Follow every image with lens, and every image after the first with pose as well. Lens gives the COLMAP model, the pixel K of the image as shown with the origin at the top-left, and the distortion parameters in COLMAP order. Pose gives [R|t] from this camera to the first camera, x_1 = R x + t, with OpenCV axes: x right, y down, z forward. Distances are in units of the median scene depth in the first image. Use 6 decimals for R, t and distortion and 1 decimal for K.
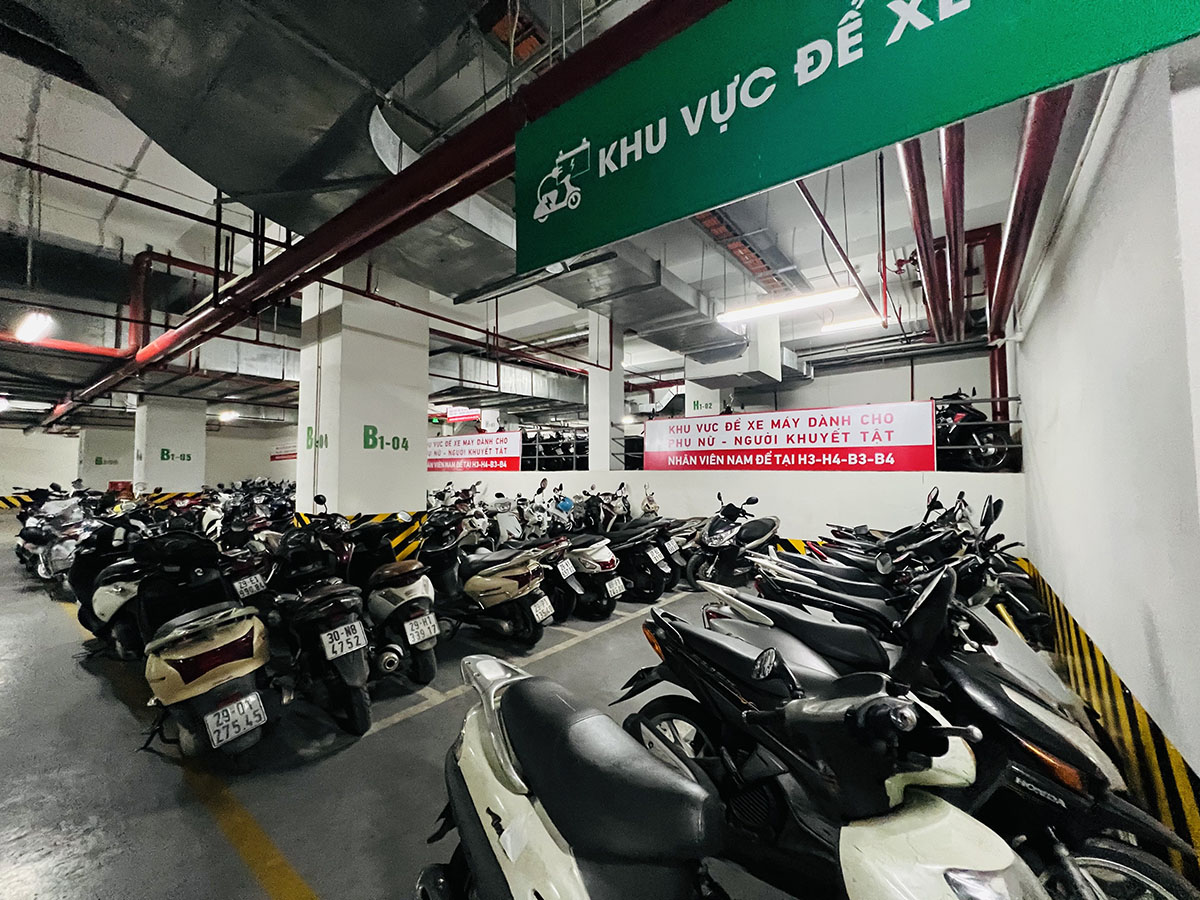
lens RADIAL K [[480.7, 0, 604.2], [0, 480.7, 451.7], [0, 0, 1]] dist [-0.000084, 0.000490]
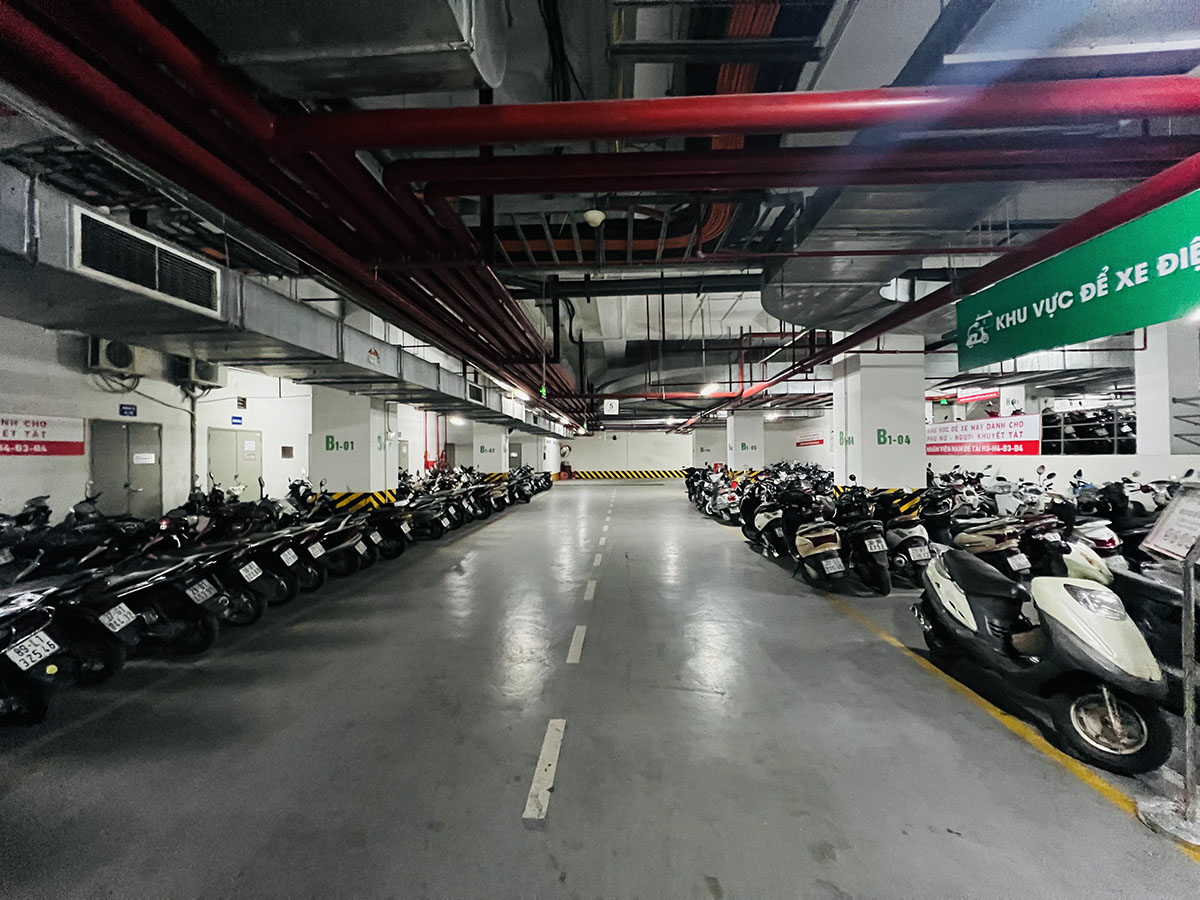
lens RADIAL K [[480.7, 0, 605.2], [0, 480.7, 454.1], [0, 0, 1]] dist [-0.000084, 0.000490]
pose [[0.569486, -0.009680, -0.821944, 0.284378], [0.048204, 0.998603, 0.021637, -0.057850], [0.820586, -0.051943, 0.569157, -0.633344]]
